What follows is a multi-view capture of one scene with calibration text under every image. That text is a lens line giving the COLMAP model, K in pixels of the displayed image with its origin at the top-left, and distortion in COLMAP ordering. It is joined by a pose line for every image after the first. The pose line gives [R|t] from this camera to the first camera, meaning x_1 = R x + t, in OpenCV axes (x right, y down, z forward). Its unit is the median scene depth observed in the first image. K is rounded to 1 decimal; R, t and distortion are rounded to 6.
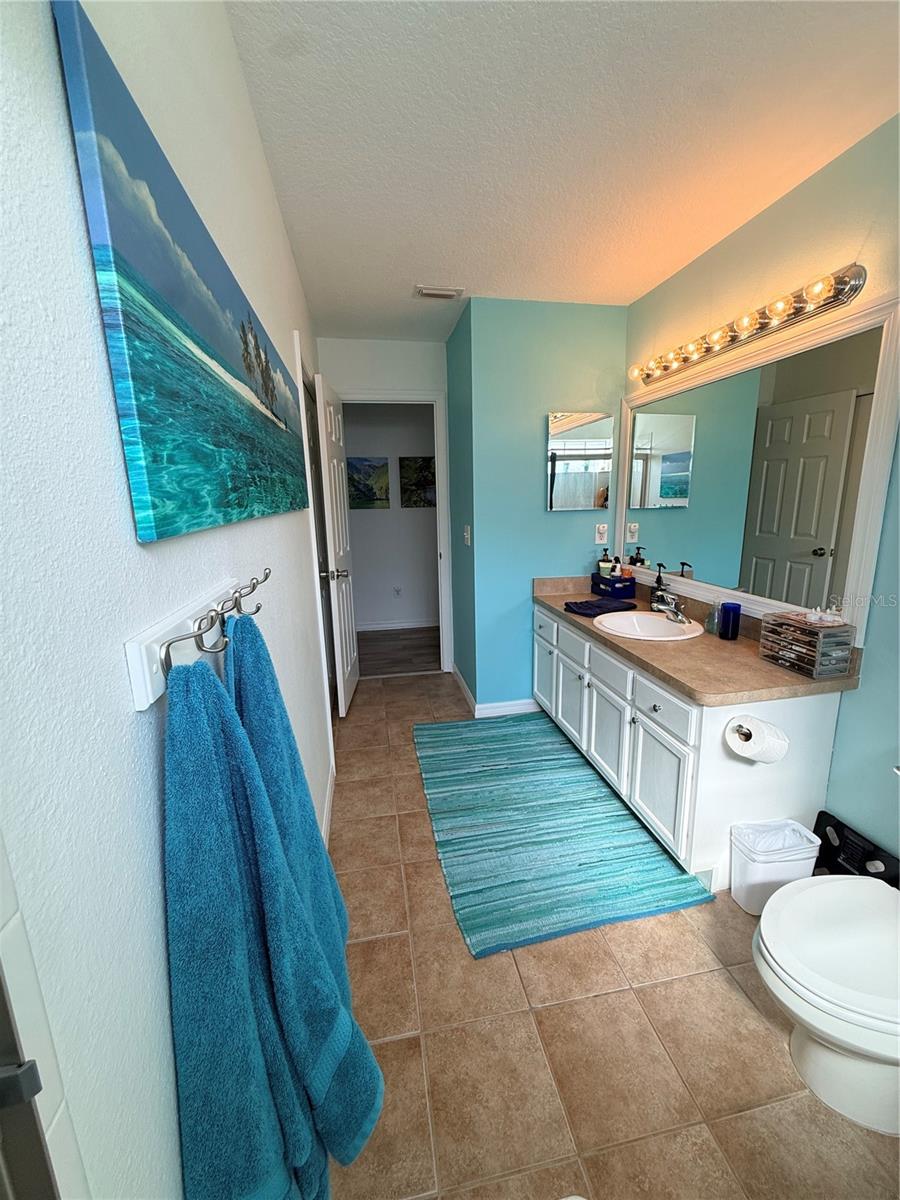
lens RADIAL K [[483.4, 0, 450.8], [0, 483.4, 600.8], [0, 0, 1]] dist [-0.000093, 0.000637]
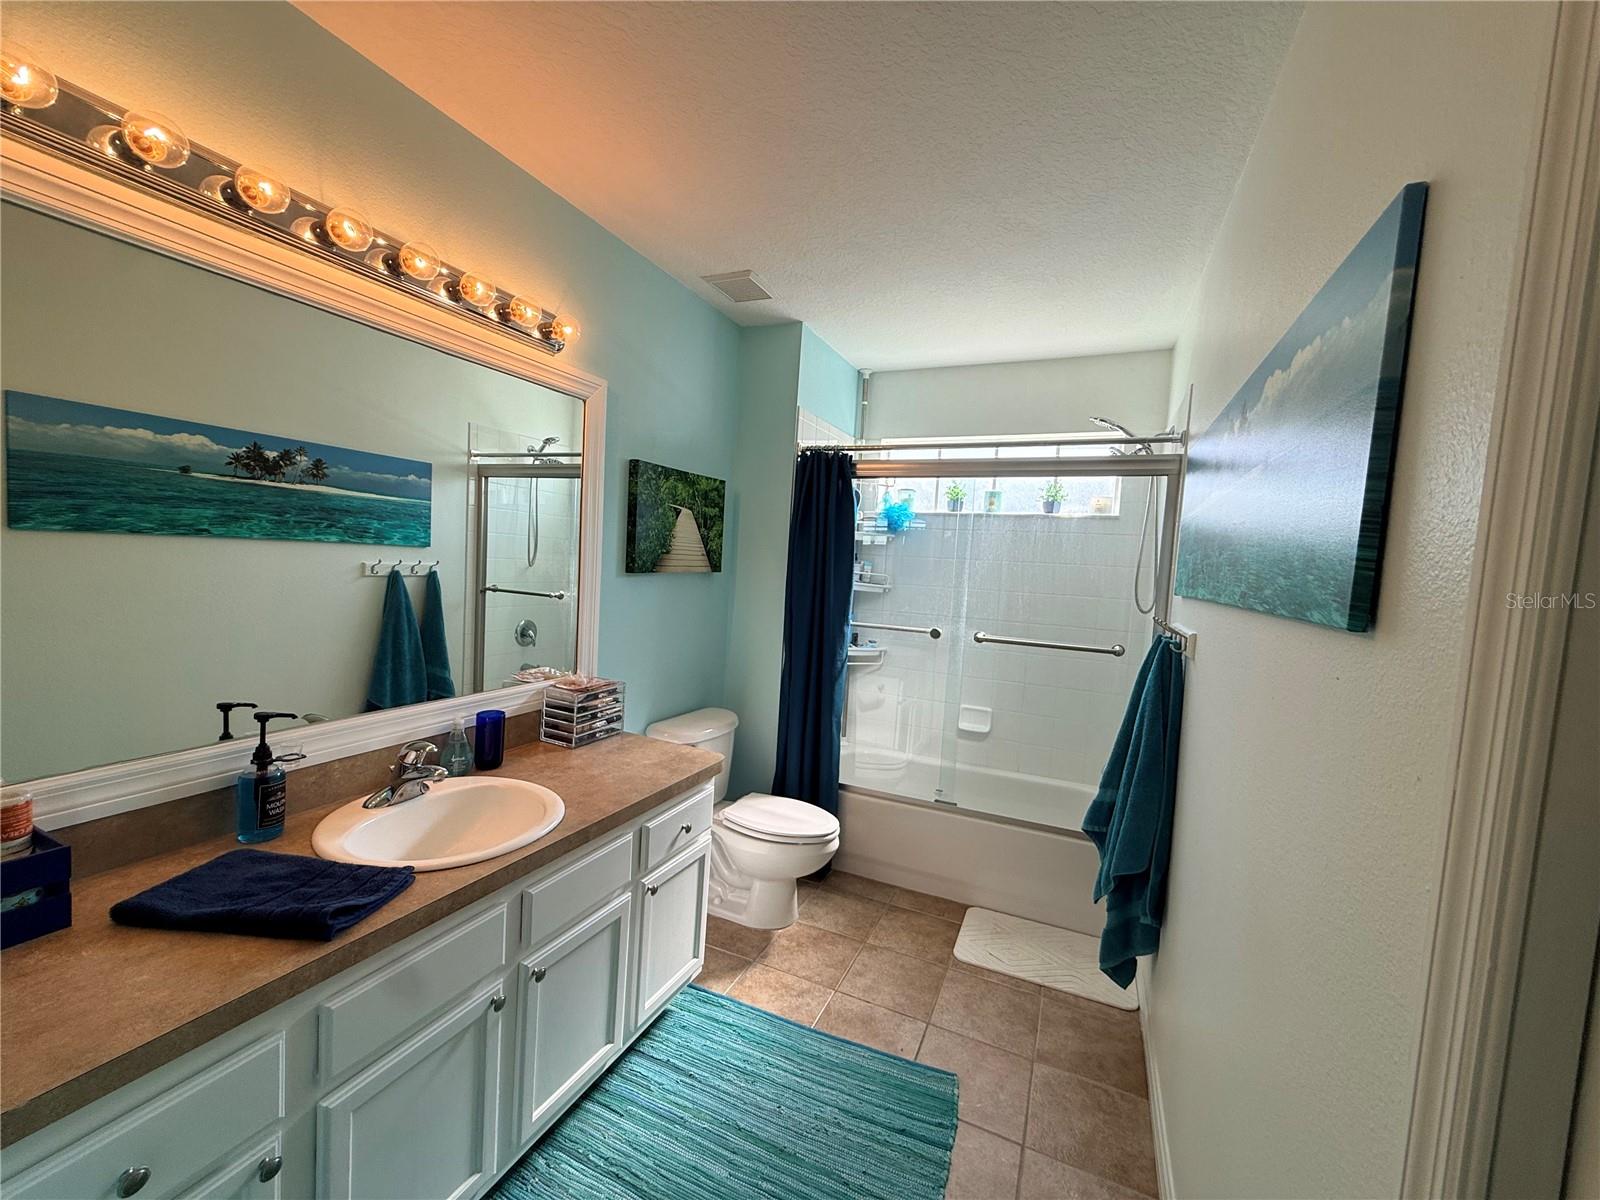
lens RADIAL K [[644.5, 0, 792.9], [0, 644.5, 601.3], [0, 0, 1]] dist [-0.000093, 0.000637]
pose [[-0.816441, -0.065322, 0.573722, -0.286039], [0.079737, 0.971308, 0.224061, -0.354495], [-0.571896, 0.228680, -0.787807, 1.661669]]
